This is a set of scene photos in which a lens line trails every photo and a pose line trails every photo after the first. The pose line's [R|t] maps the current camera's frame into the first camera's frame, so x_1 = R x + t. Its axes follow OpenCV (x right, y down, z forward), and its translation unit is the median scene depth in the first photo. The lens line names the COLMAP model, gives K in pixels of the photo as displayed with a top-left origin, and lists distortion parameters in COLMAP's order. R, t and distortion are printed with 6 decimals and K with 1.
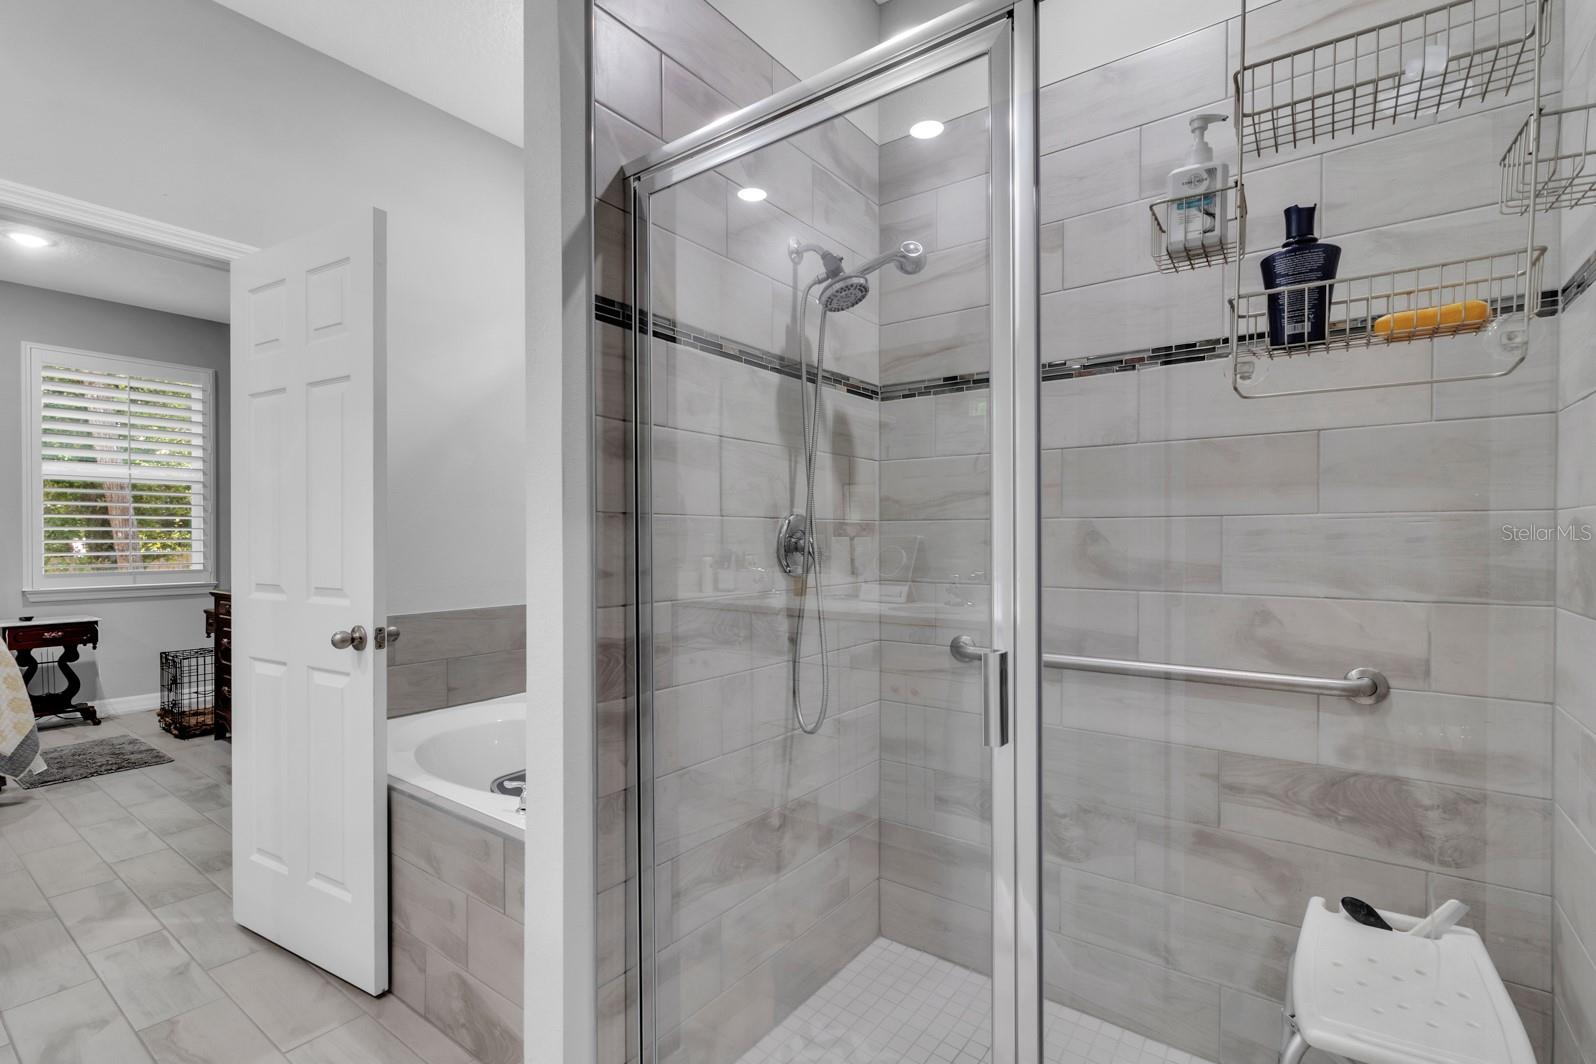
lens RADIAL K [[740.1, 0, 797.9], [0, 740.1, 544.5], [0, 0, 1]] dist [0.002081, 0.000778]
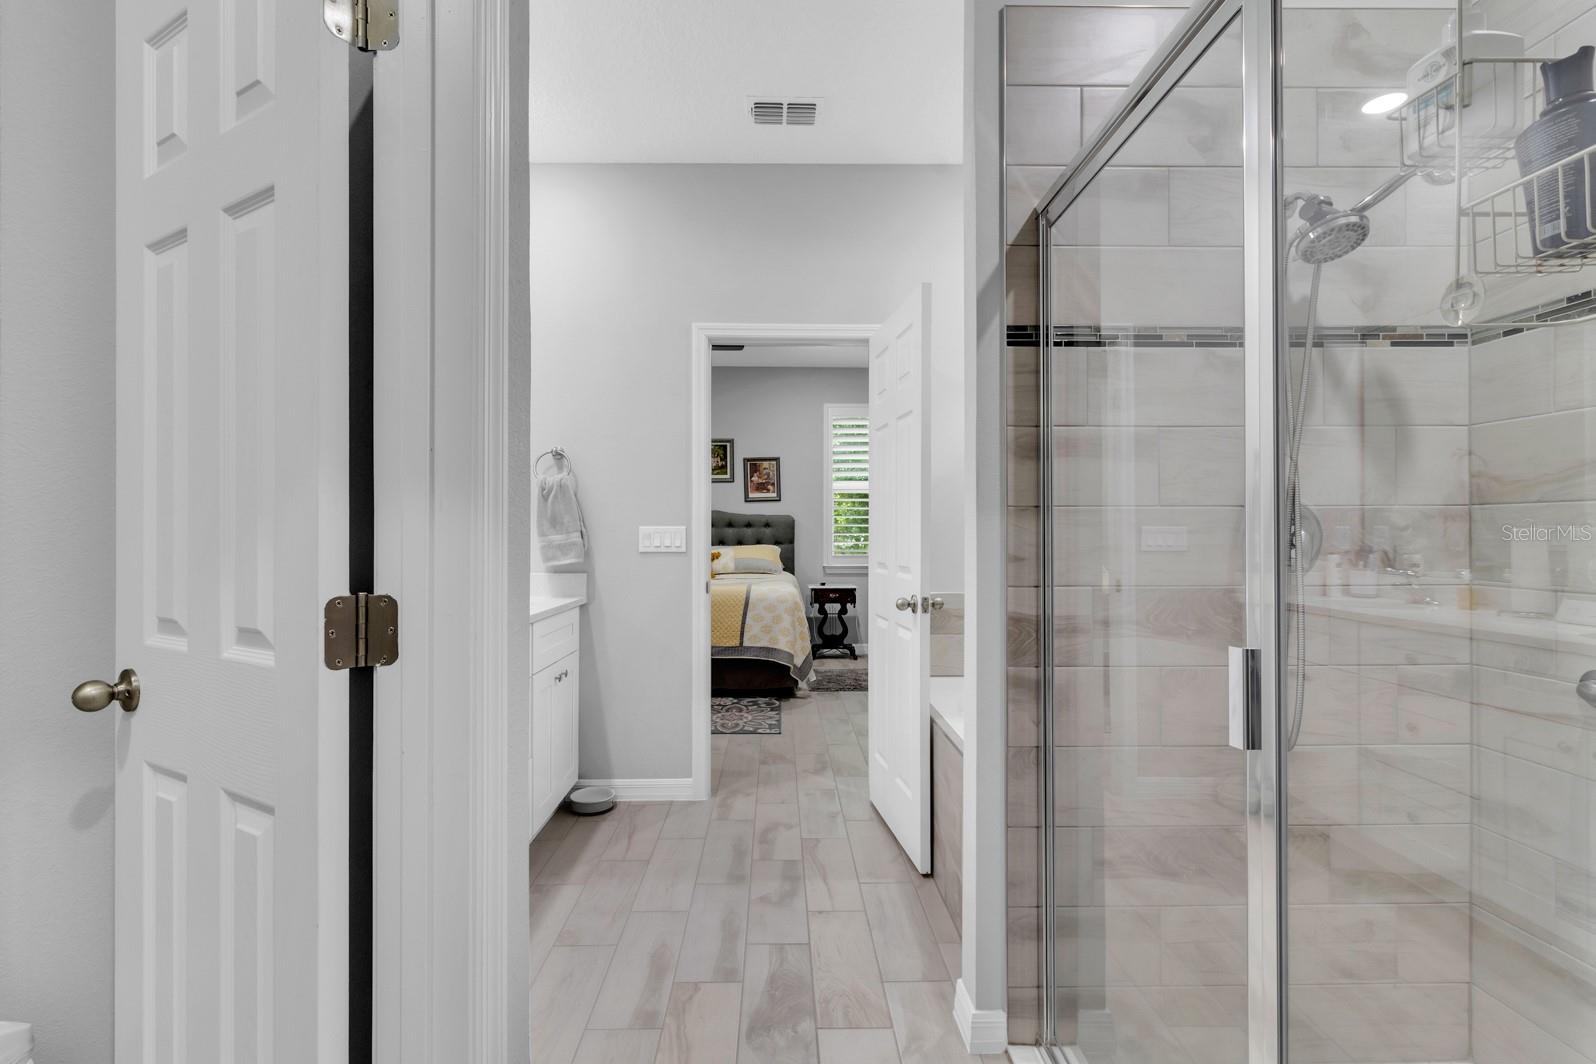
lens RADIAL K [[759.3, 0, 798.0], [0, 759.3, 532.0], [0, 0, 1]] dist [0.002624, 0.000998]
pose [[0.613181, -0.001585, -0.789941, 0.373214], [-0.005713, 0.999963, -0.006441, 0.005568], [0.789922, 0.008463, 0.613149, -0.015276]]
